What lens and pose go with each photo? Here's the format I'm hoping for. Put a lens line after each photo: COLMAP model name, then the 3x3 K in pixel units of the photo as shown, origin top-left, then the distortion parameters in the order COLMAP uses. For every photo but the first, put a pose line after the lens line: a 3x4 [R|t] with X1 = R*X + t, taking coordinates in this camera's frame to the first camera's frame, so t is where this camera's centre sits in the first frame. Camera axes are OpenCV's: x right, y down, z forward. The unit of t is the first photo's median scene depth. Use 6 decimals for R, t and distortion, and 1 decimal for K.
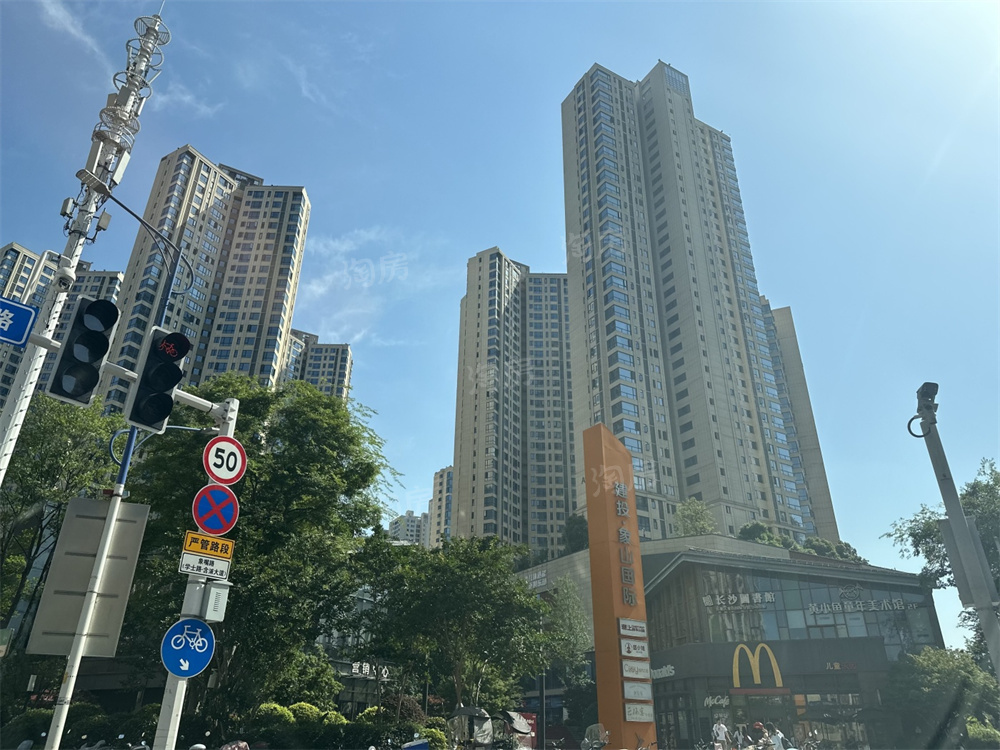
lens RADIAL K [[703.1, 0, 495.5], [0, 703.1, 376.7], [0, 0, 1]] dist [0.196037, -0.409678]
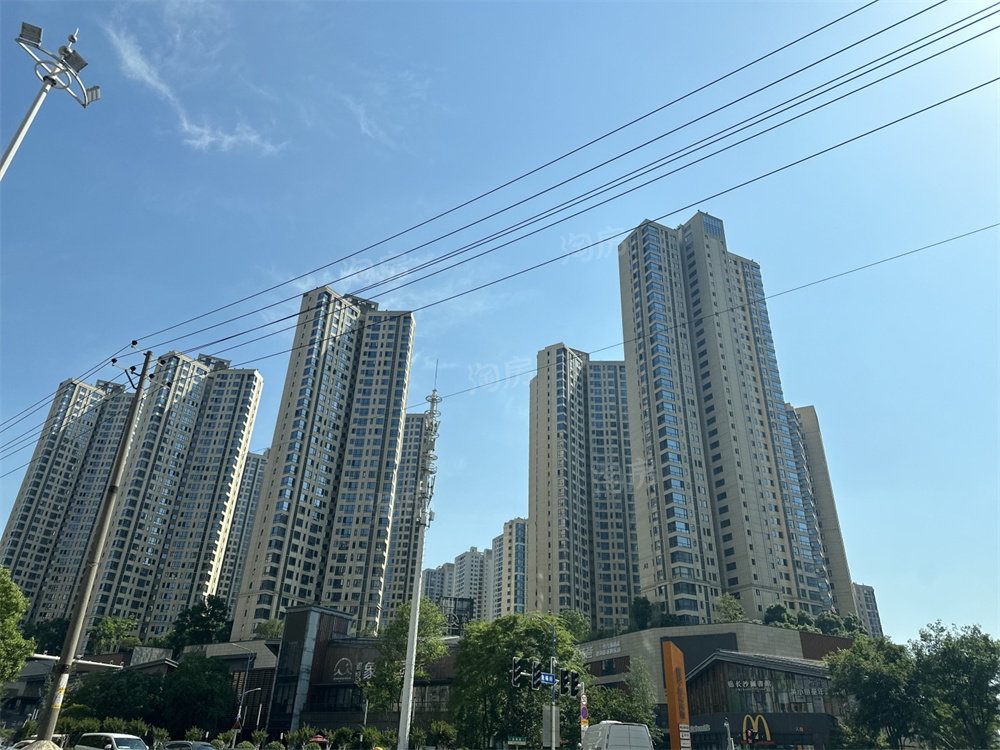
lens RADIAL K [[703.1, 0, 495.5], [0, 703.1, 376.7], [0, 0, 1]] dist [0.196037, -0.409678]
pose [[0.997889, -0.011914, -0.063838, -0.044500], [0.010369, 0.999647, -0.024478, -0.123728], [0.064107, 0.023765, 0.997660, -0.239575]]
